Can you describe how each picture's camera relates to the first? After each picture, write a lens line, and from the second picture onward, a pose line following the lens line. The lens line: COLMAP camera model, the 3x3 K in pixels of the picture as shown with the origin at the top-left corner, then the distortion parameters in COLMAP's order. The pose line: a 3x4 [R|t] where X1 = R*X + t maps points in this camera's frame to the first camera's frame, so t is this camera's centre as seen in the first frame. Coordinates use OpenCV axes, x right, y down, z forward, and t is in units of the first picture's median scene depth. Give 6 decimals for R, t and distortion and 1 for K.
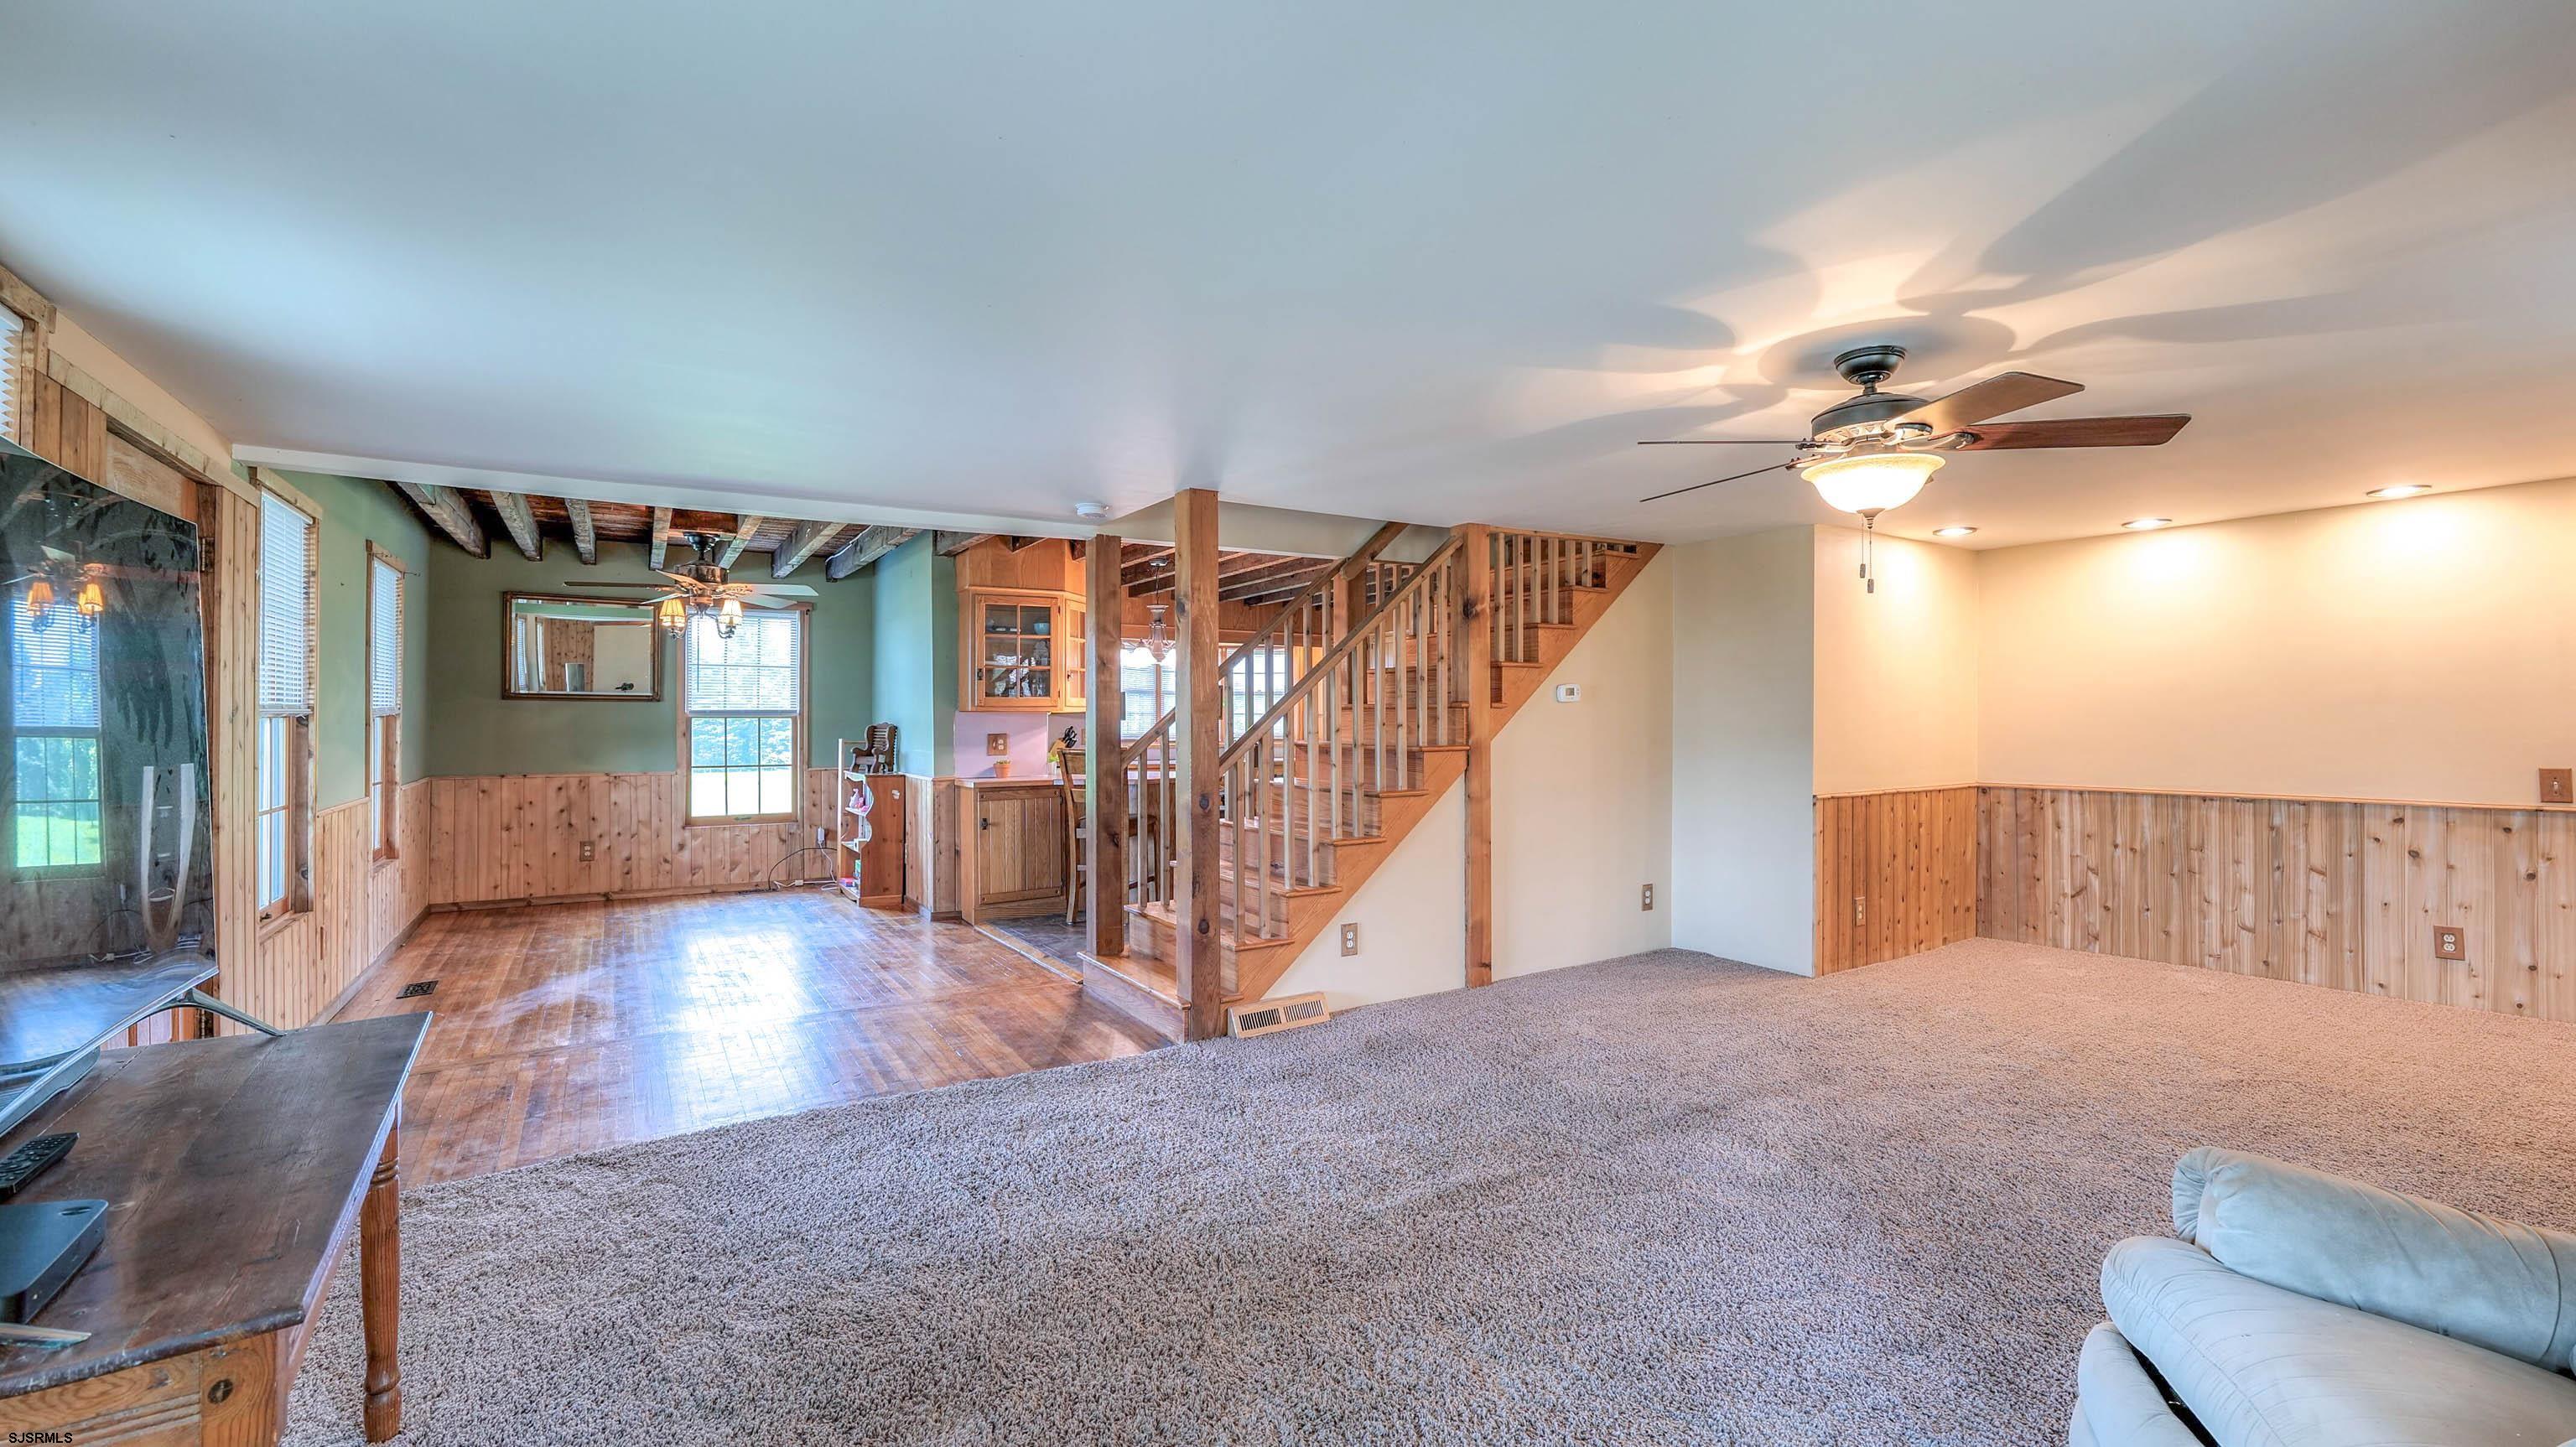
lens RADIAL K [[1053.3, 0, 1275.5], [0, 1053.3, 714.5], [0, 0, 1]] dist [-0.011732, 0.001923]
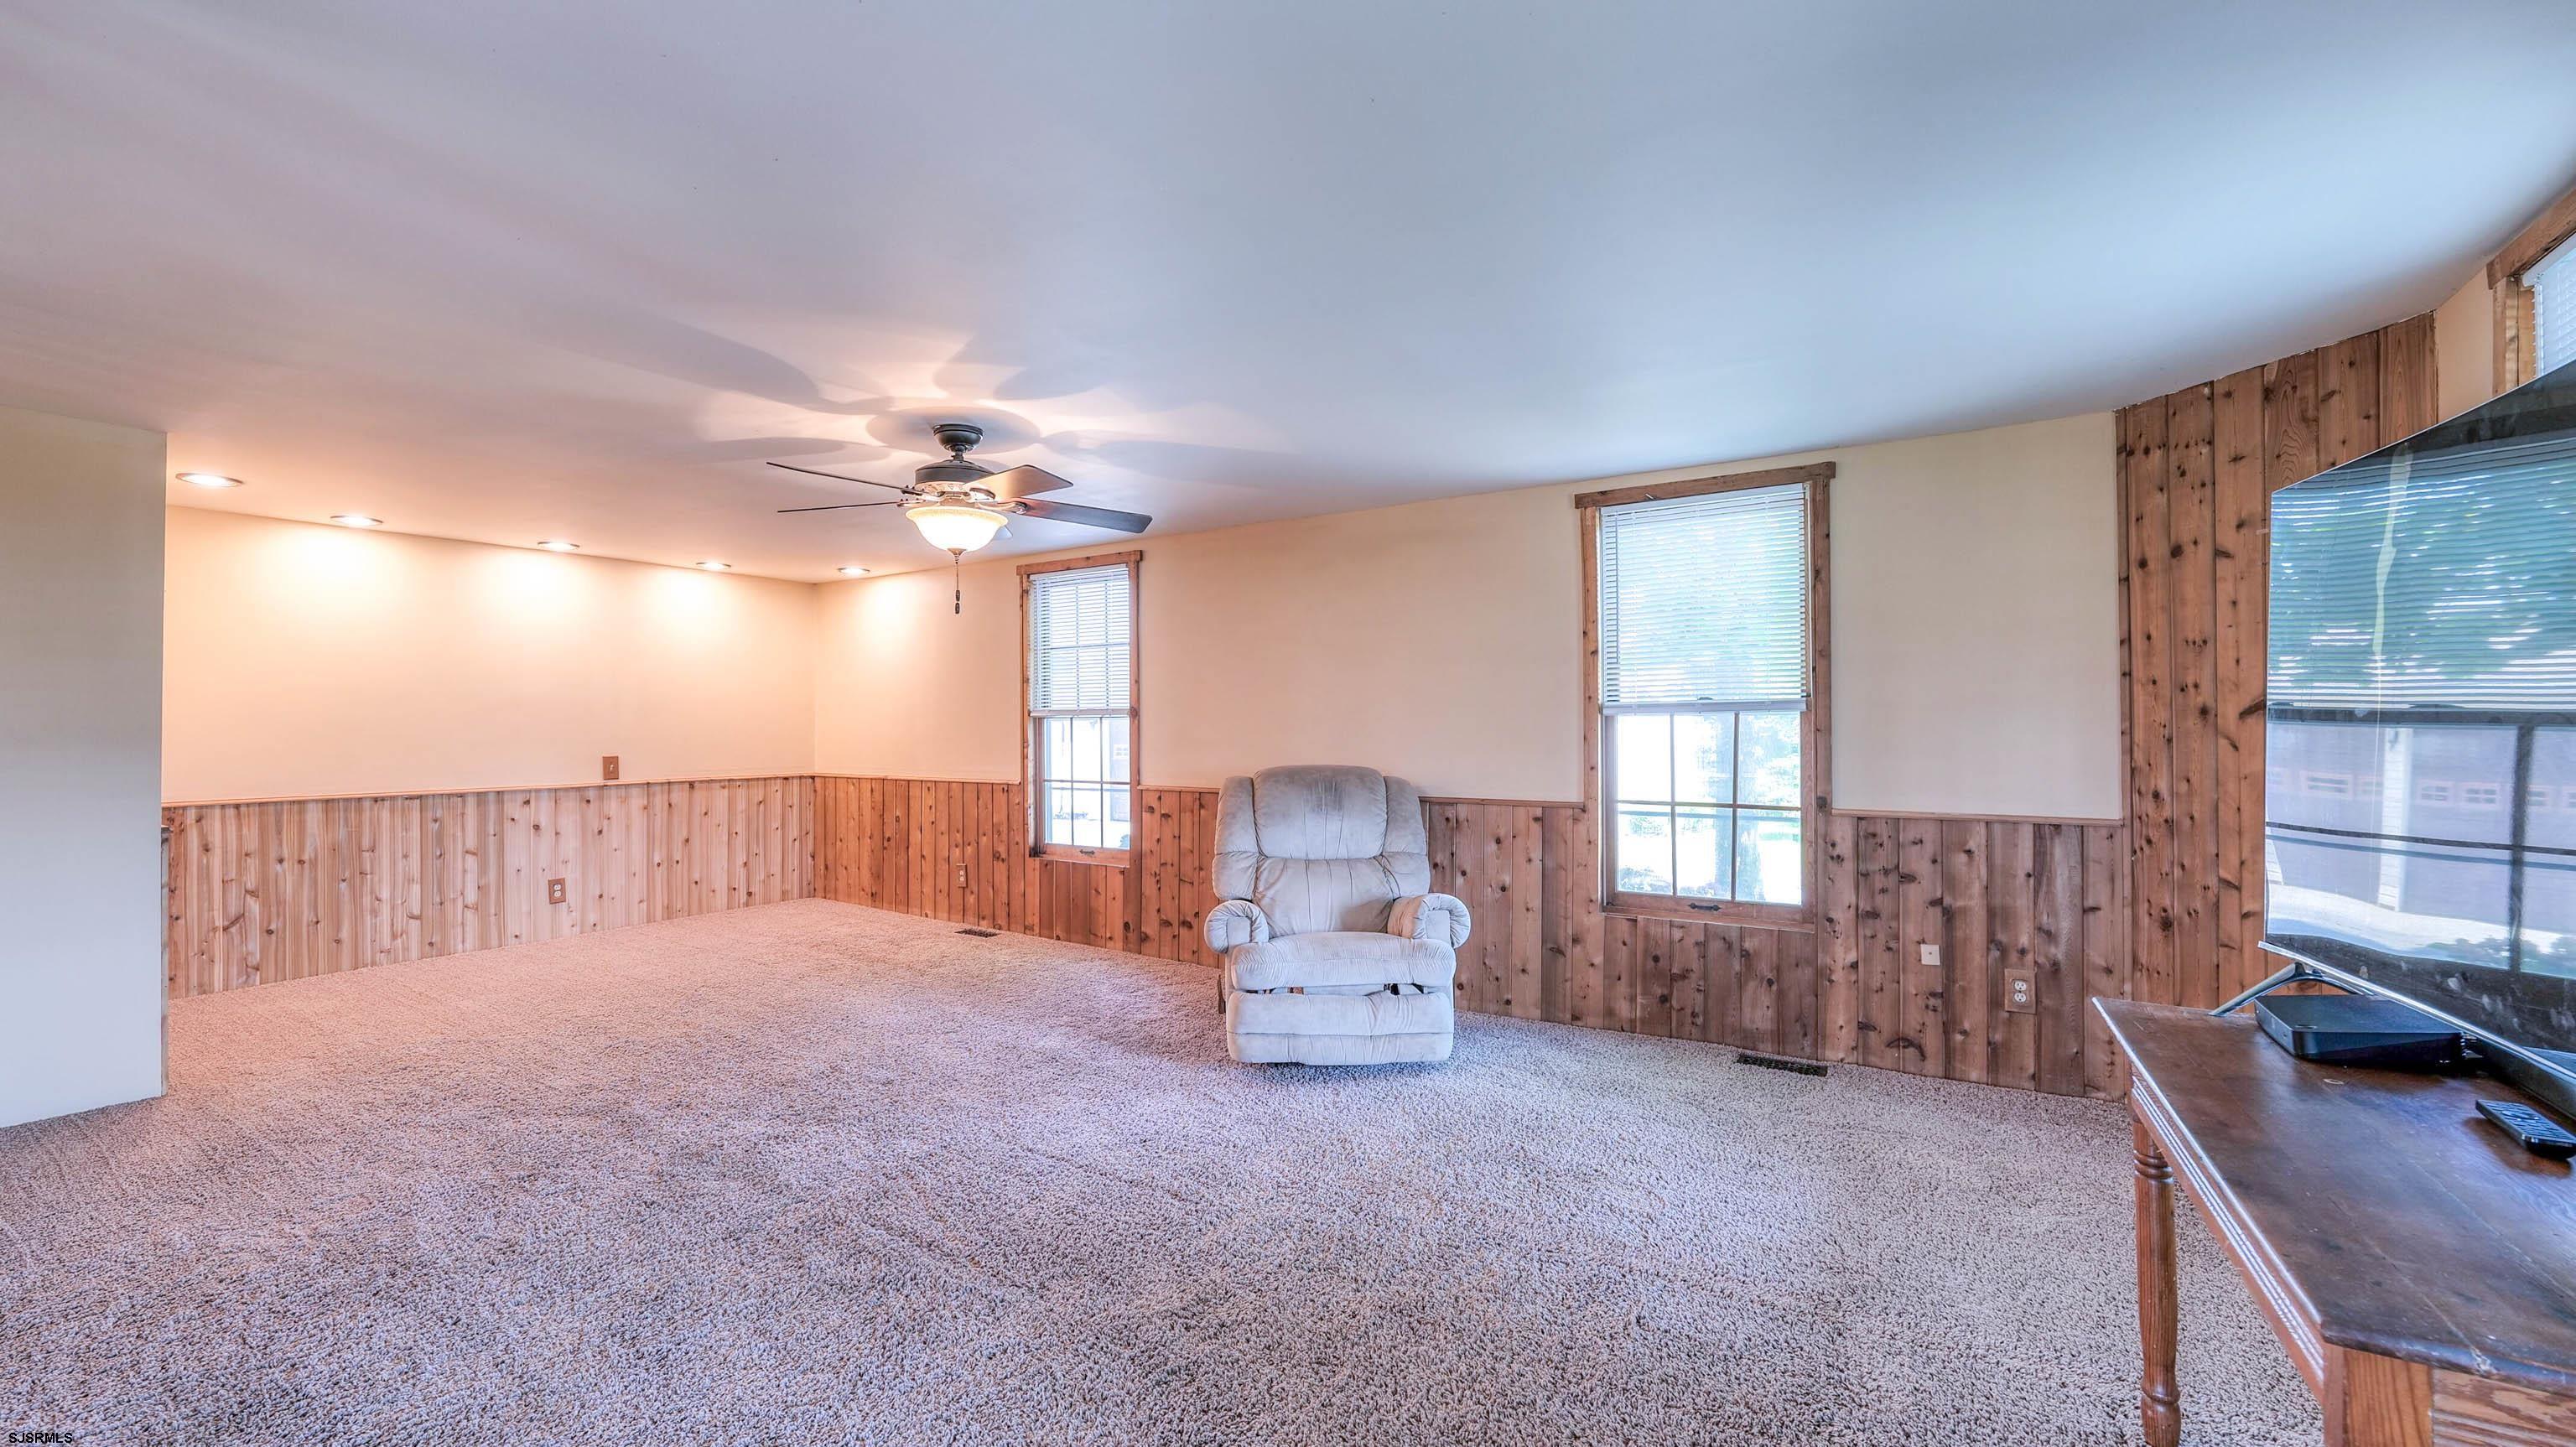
lens RADIAL K [[1053.3, 0, 1281.7], [0, 1053.3, 721.9], [0, 0, 1]] dist [-0.011732, 0.001923]
pose [[-0.427328, 0.007909, 0.904062, -0.432616], [0.001448, 0.999966, -0.008064, 0.015142], [-0.904096, -0.002137, -0.427325, 0.671778]]
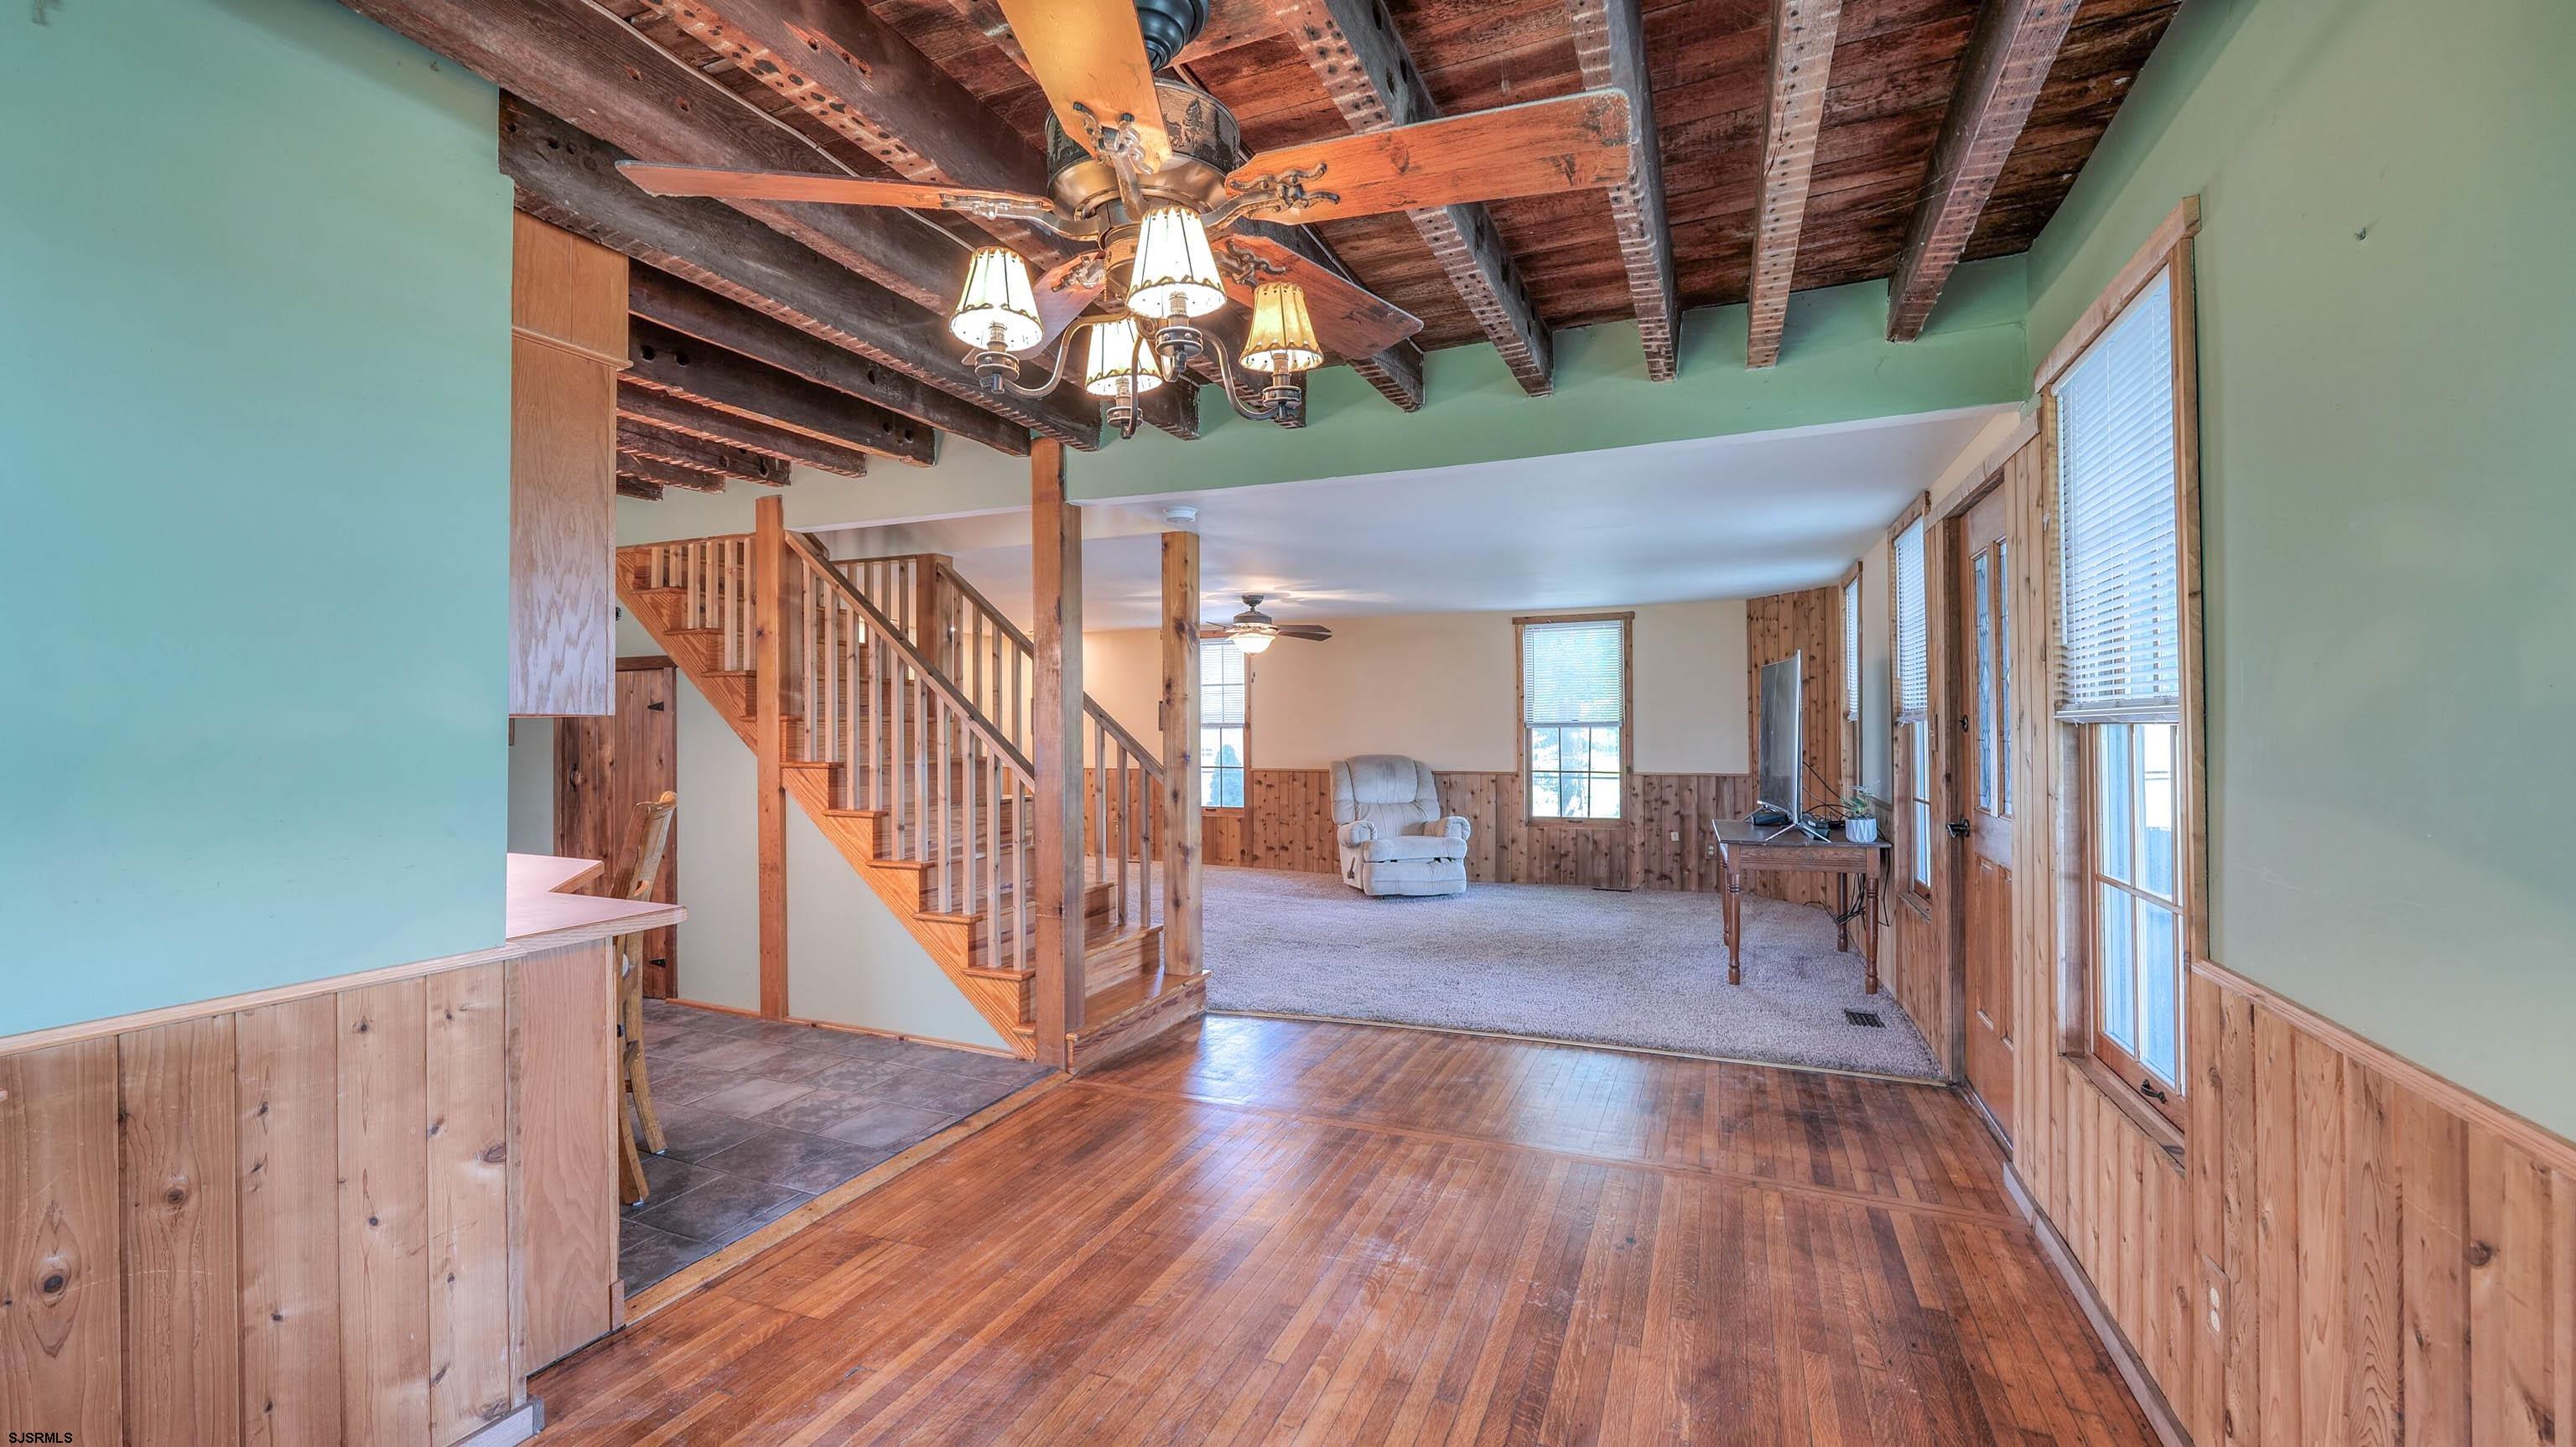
lens RADIAL K [[1053.3, 0, 1277.7], [0, 1053.3, 724.5], [0, 0, 1]] dist [-0.011732, 0.001923]
pose [[-0.572221, 0.007425, 0.820066, -0.970476], [0.004090, 0.999972, -0.006201, 0.005199], [-0.820089, -0.000194, -0.572236, 1.417287]]
